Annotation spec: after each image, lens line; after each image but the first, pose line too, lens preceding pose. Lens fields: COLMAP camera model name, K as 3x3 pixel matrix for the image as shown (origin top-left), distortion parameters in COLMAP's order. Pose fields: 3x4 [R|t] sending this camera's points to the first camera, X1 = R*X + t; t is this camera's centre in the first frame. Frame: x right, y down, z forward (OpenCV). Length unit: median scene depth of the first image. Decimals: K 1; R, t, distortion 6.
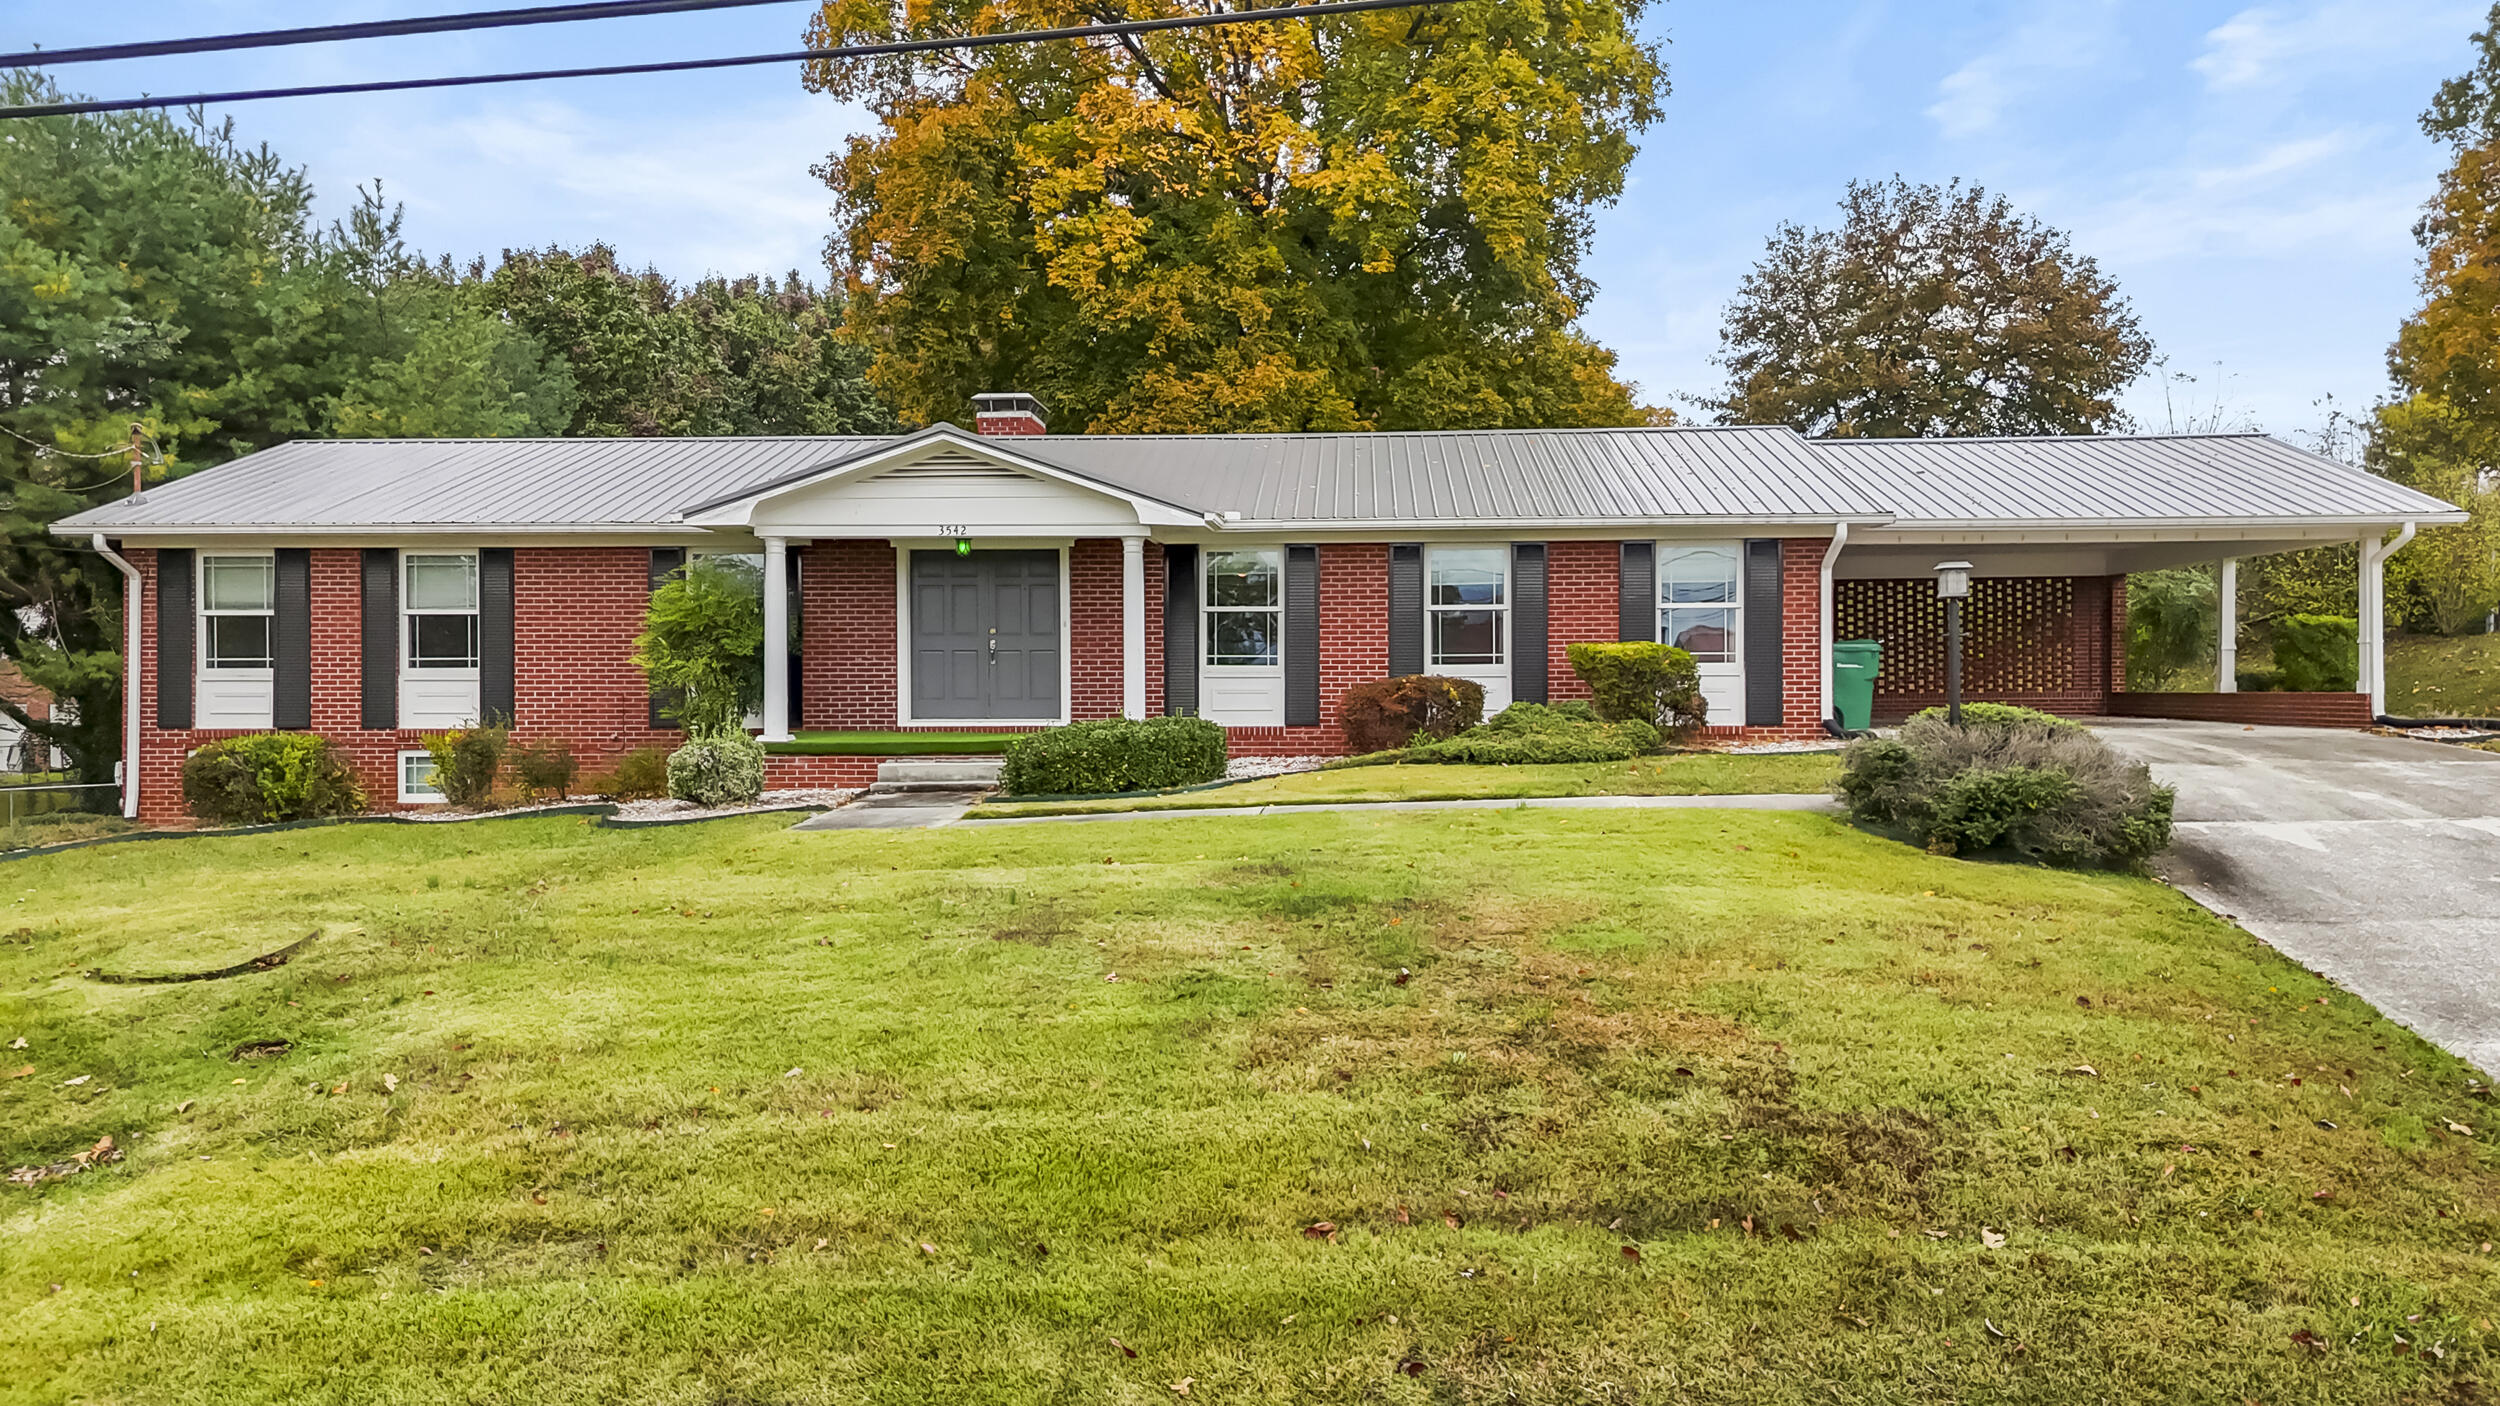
lens RADIAL K [[1837.5, 0, 1250.0], [0, 1837.5, 703.0], [0, 0, 1]] dist [0.029972, -0.008947]
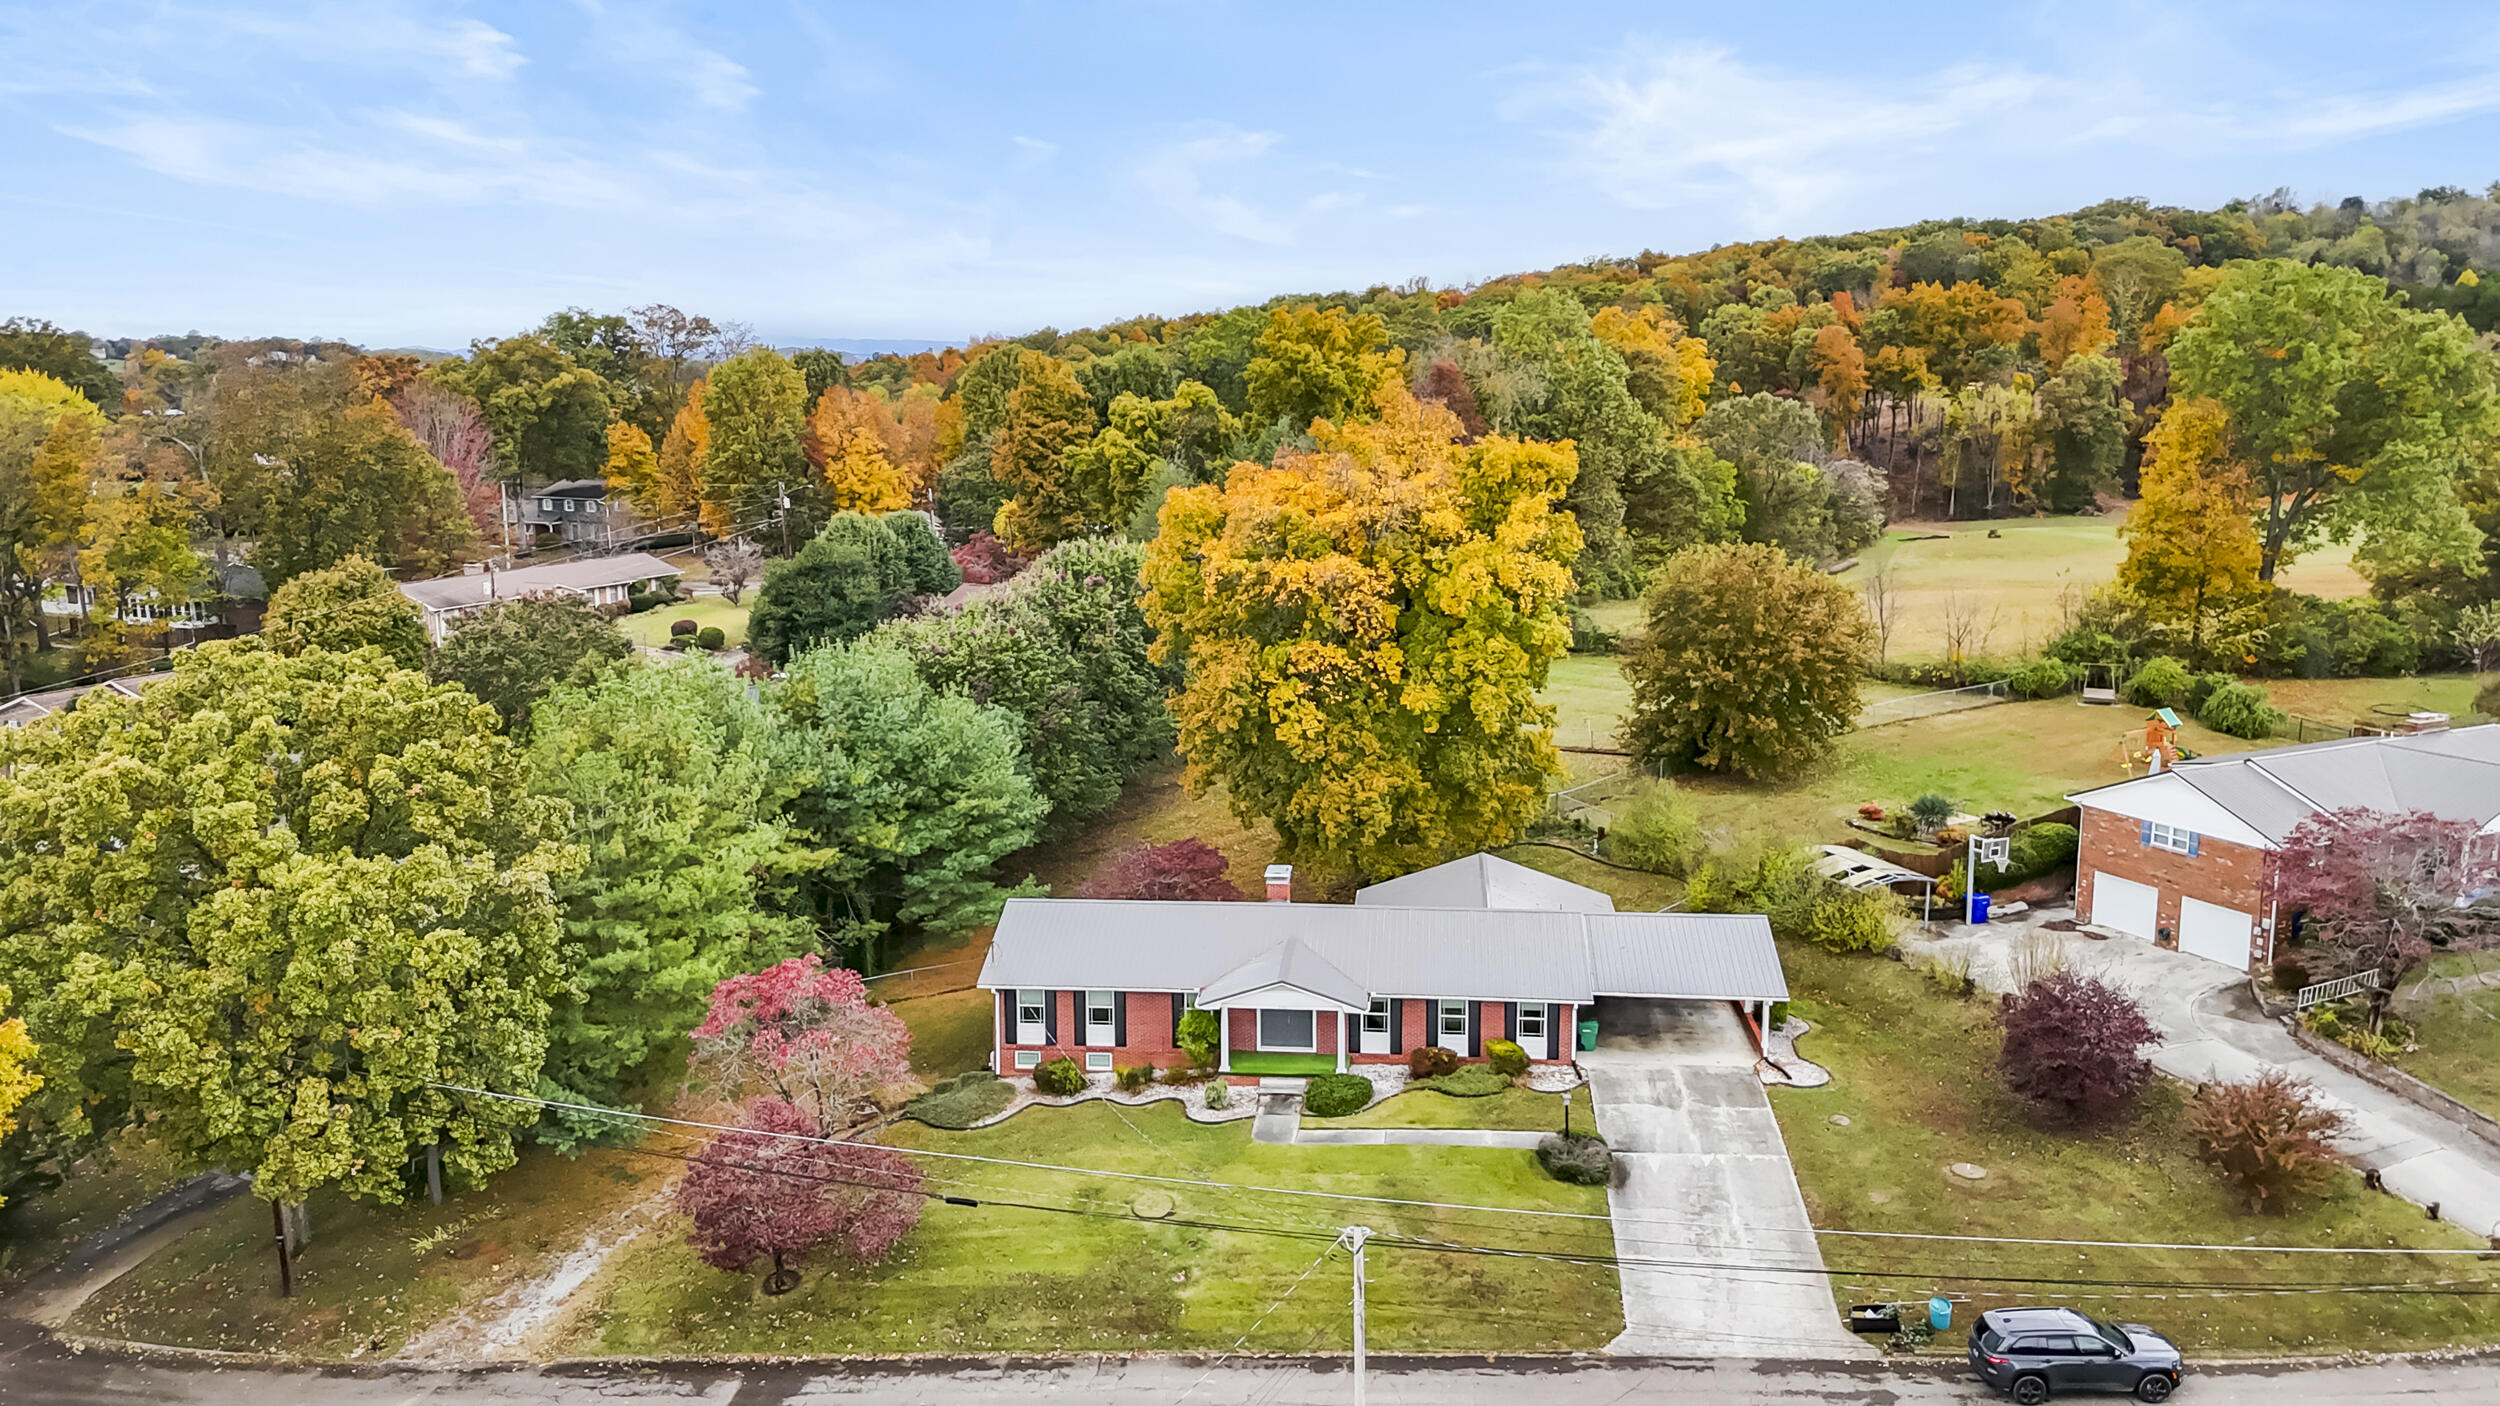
lens RADIAL K [[1829.2, 0, 1250.0], [0, 1829.2, 703.0], [0, 0, 1]] dist [0.055853, -0.050980]
pose [[0.999032, 0.005009, -0.043696, -0.077596], [0.002108, 0.986900, 0.161318, -0.993422], [0.043931, -0.161254, 0.985935, -1.766060]]
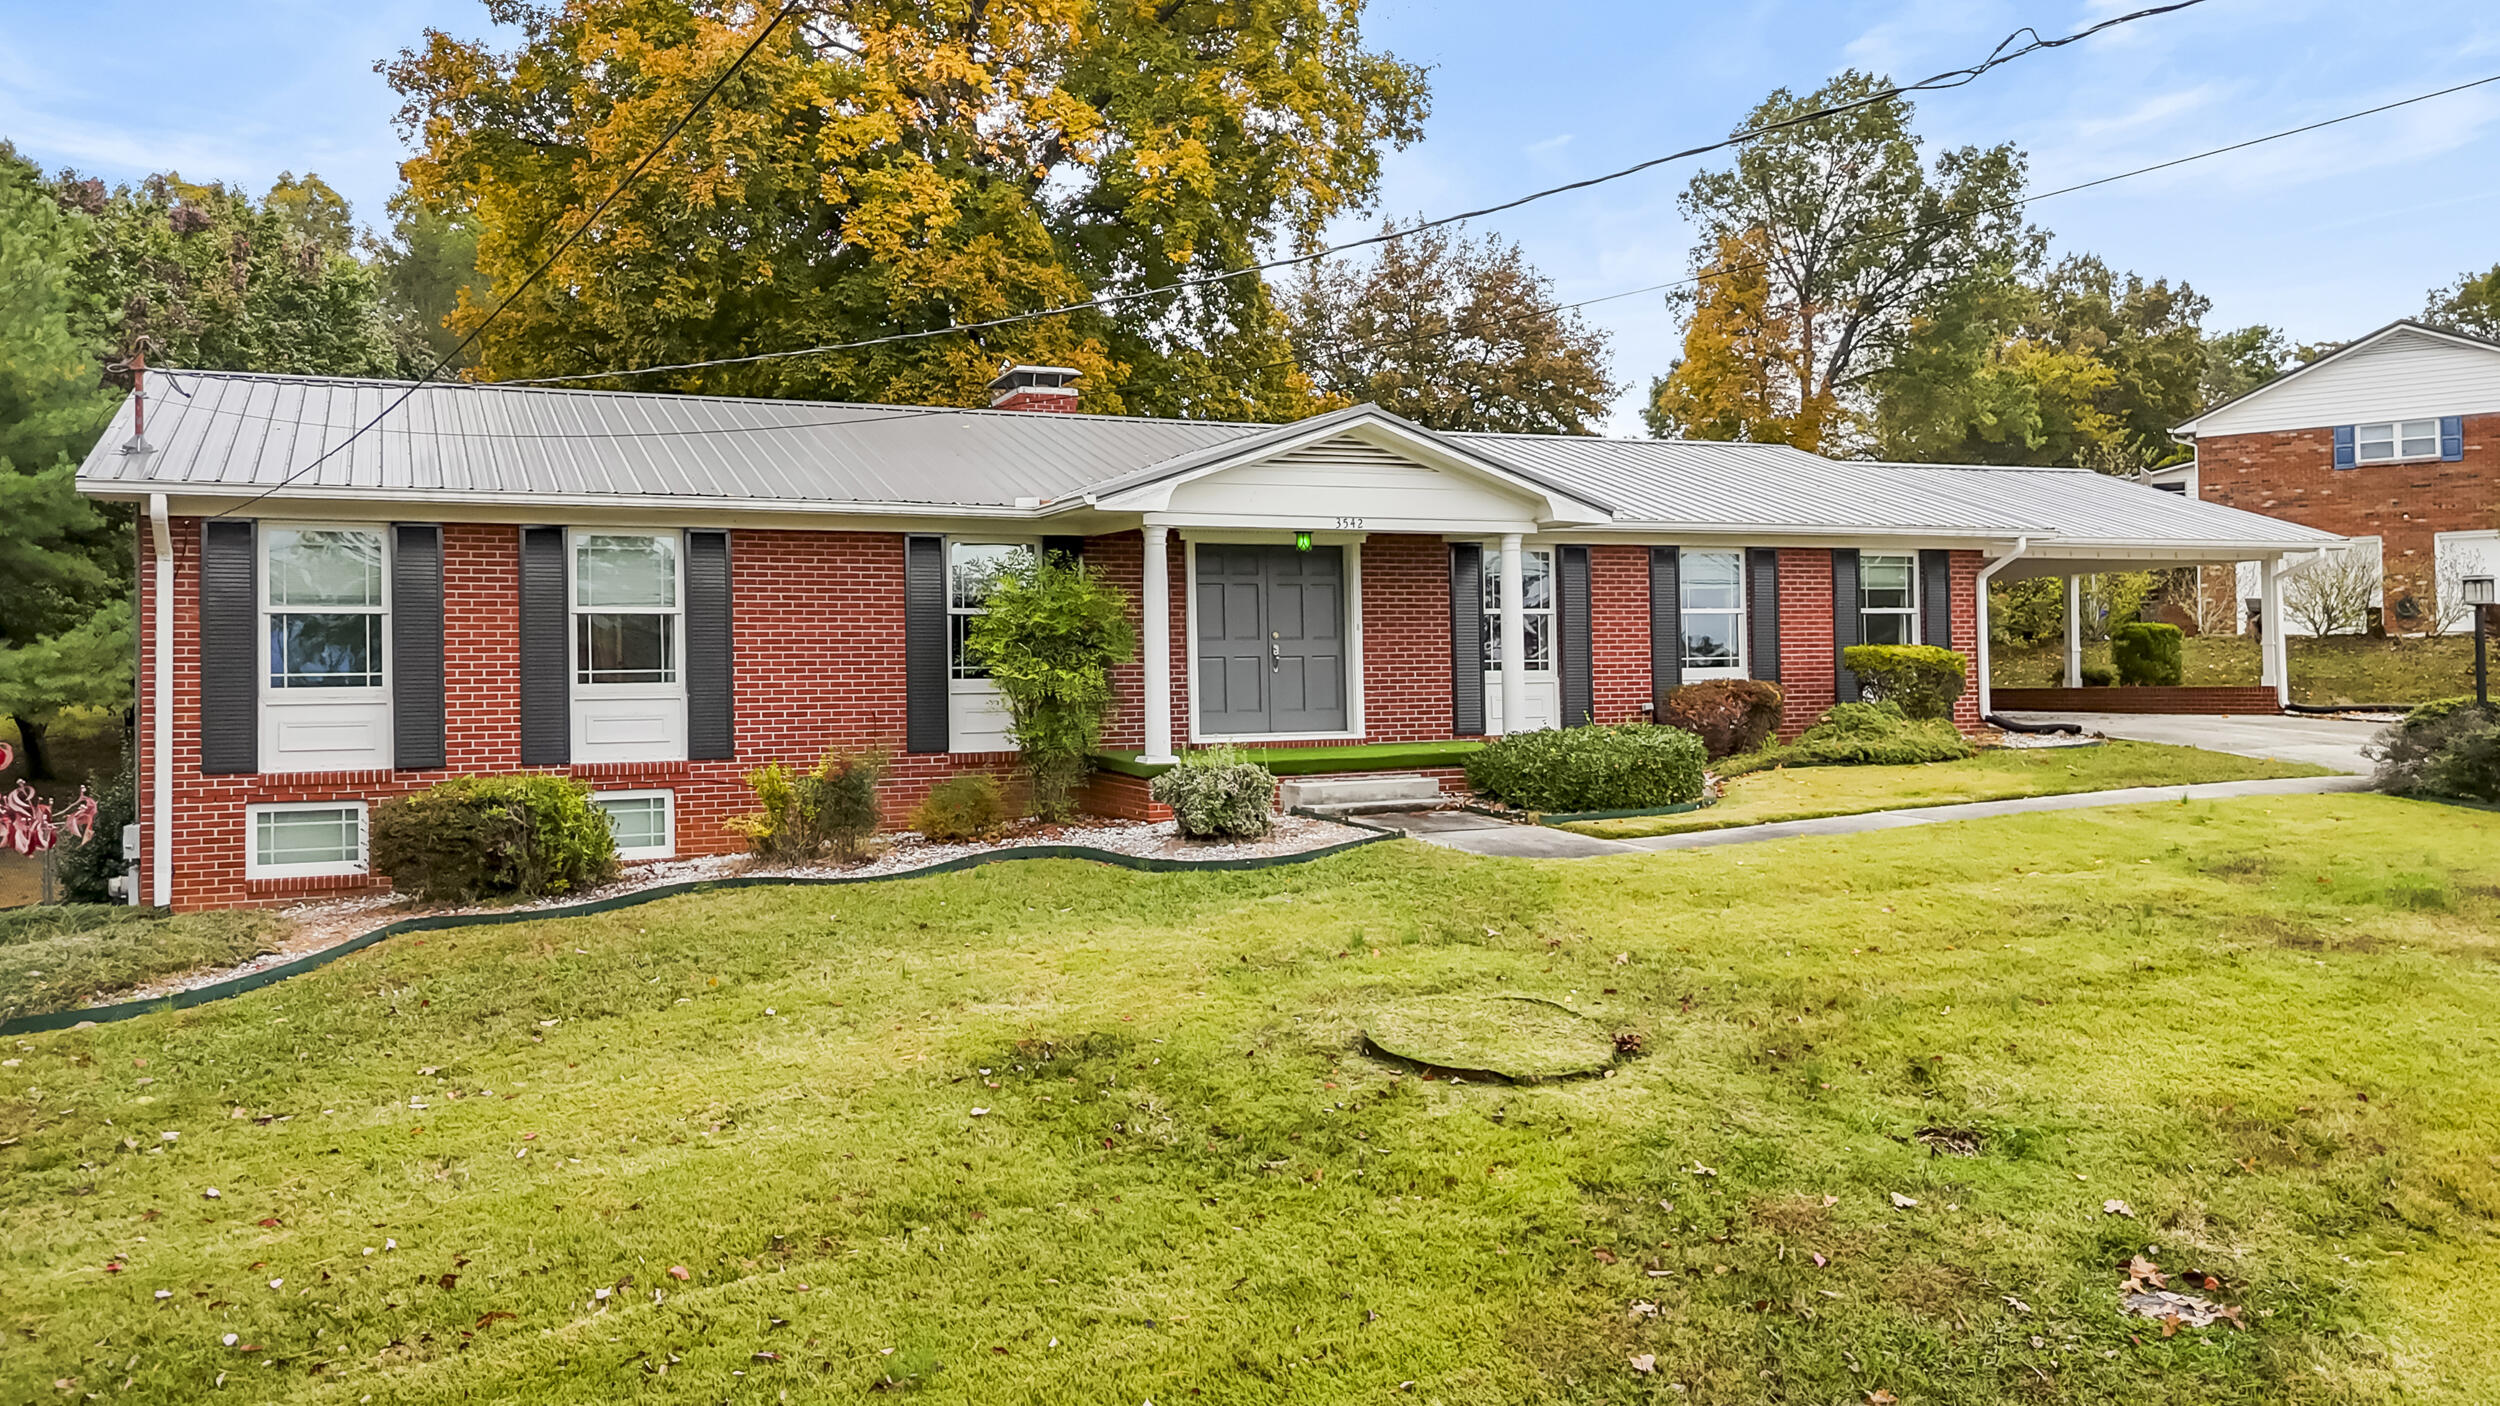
lens RADIAL K [[1871.2, 0, 1253.4], [0, 1871.2, 673.1], [0, 0, 1]] dist [0.051937, -0.001649]
pose [[0.891653, -0.008679, 0.452635, -0.561524], [0.017503, 0.999730, -0.015310, -0.006469], [-0.452380, 0.021573, 0.891564, 0.186665]]
